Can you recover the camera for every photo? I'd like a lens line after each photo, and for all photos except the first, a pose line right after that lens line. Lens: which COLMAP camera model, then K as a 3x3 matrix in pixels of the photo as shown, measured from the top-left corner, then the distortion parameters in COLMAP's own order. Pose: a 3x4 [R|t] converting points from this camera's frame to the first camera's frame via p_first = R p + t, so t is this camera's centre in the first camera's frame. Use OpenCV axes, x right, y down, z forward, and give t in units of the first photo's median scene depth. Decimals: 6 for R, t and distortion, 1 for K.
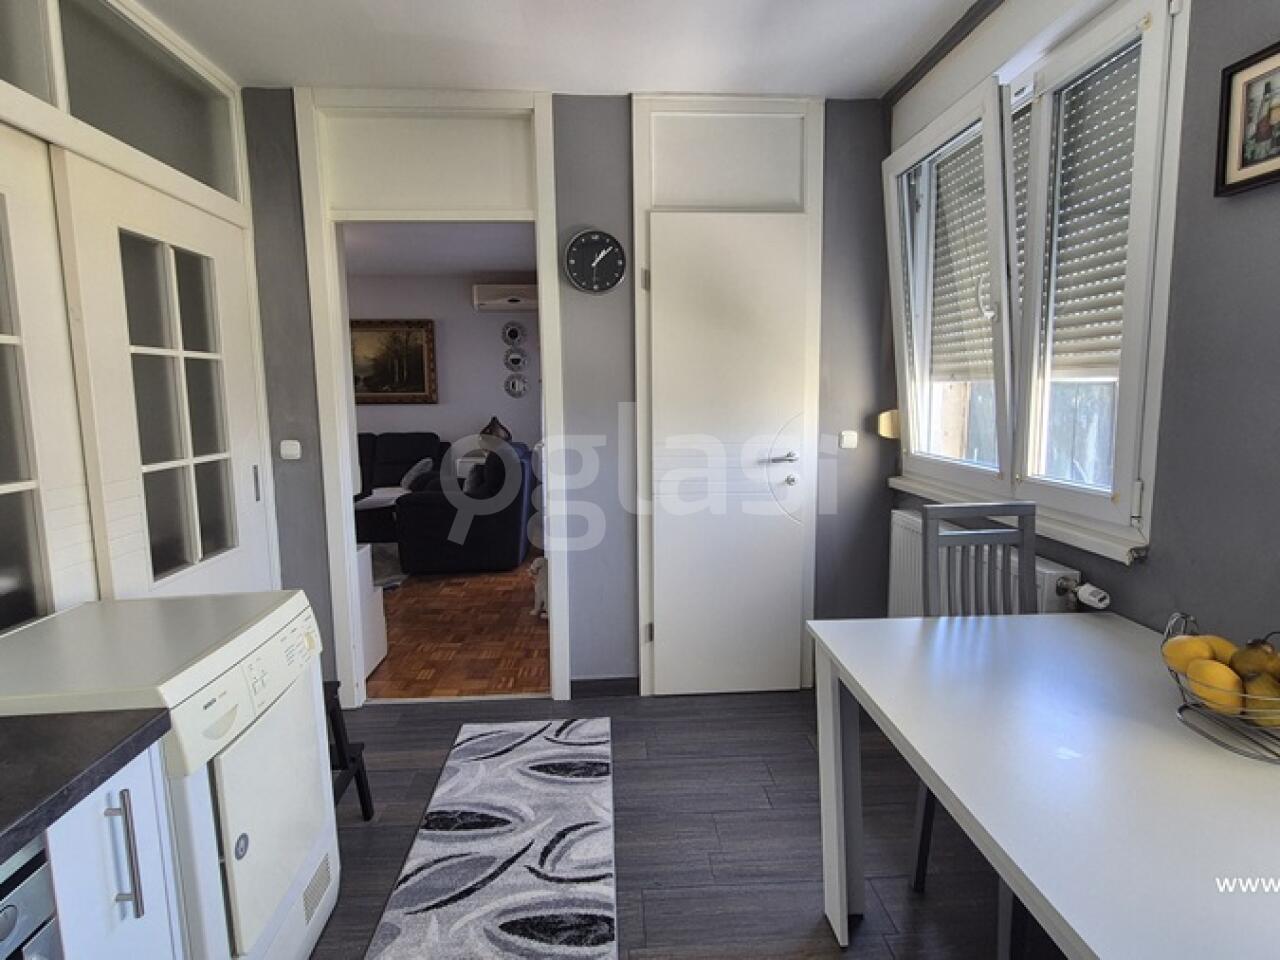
lens RADIAL K [[697.0, 0, 641.6], [0, 697.0, 483.6], [0, 0, 1]] dist [0.005130, 0.001232]
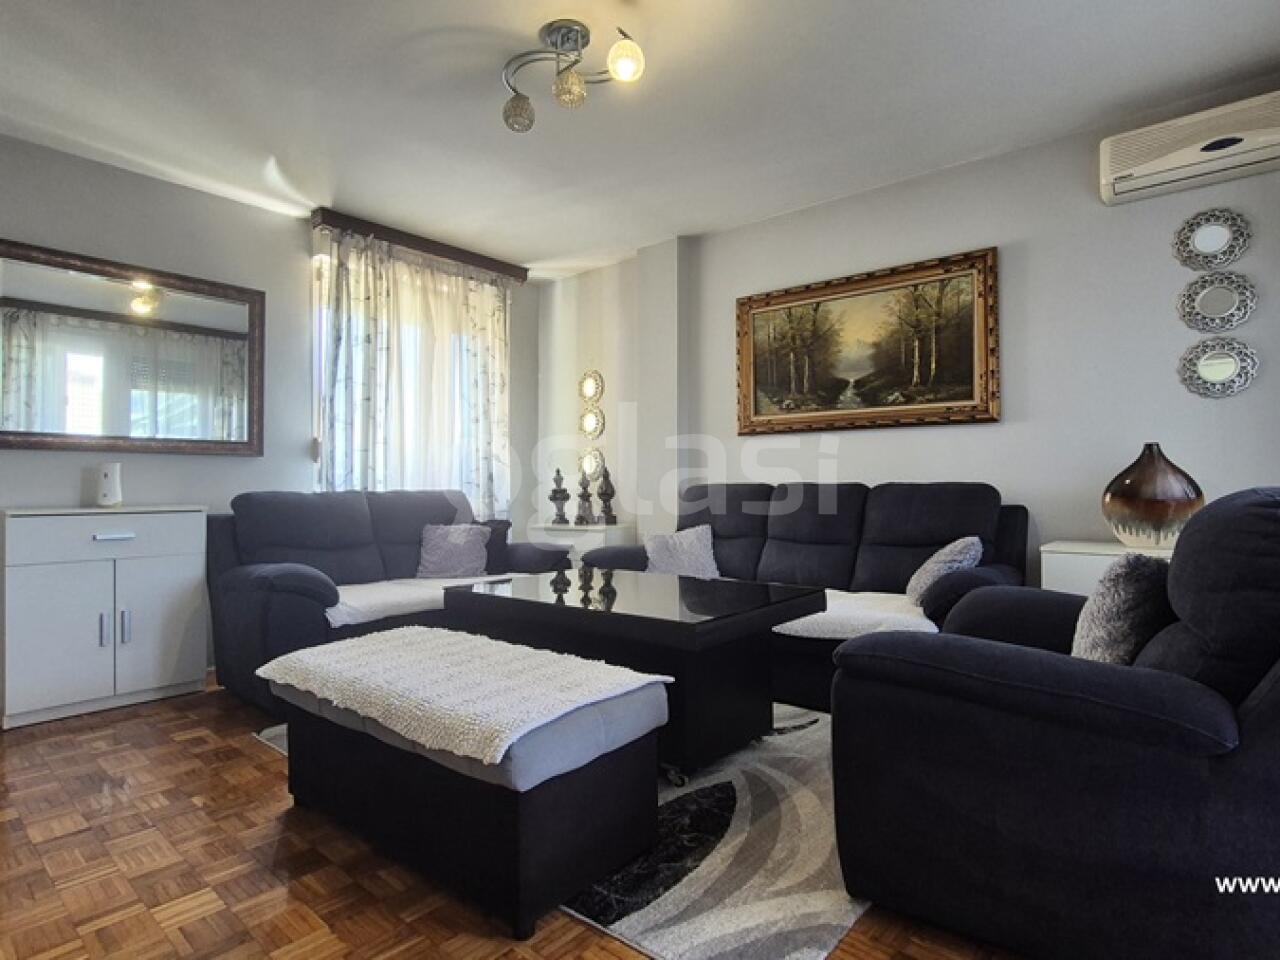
lens RADIAL K [[697.0, 0, 666.4], [0, 697.0, 481.2], [0, 0, 1]] dist [0.005130, 0.001232]
pose [[0.736760, 0.001845, -0.676152, -0.144283], [-0.089459, 0.991471, -0.094773, -0.012386], [0.670211, 0.130313, 0.730641, 0.524406]]
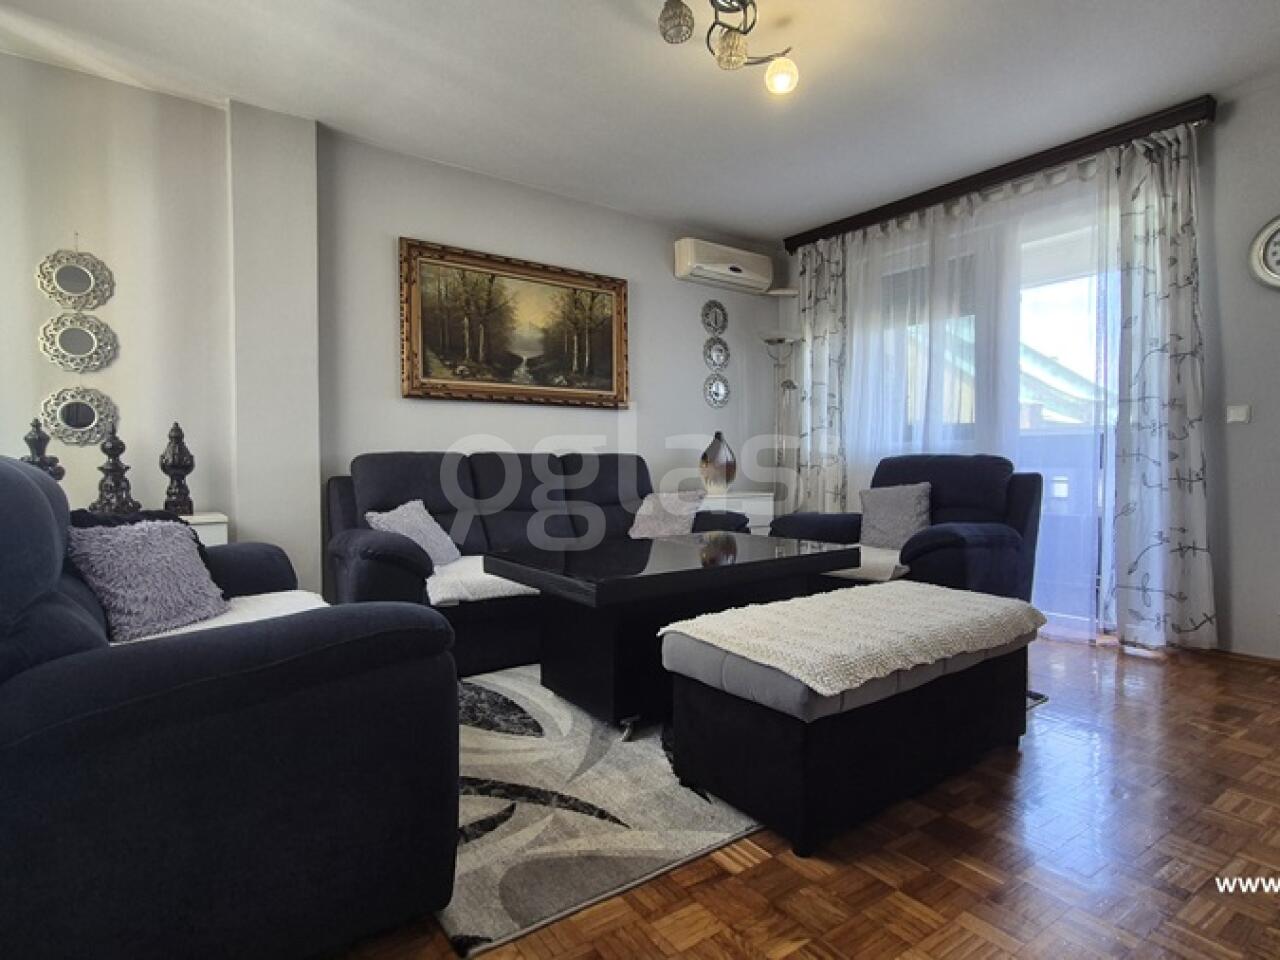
lens RADIAL K [[697.0, 0, 650.3], [0, 697.0, 492.7], [0, 0, 1]] dist [0.005130, 0.001232]
pose [[0.834985, -0.017720, 0.549988, -0.635721], [0.062992, 0.995989, -0.063545, 0.002802], [-0.546656, 0.087704, 0.832752, 0.468540]]
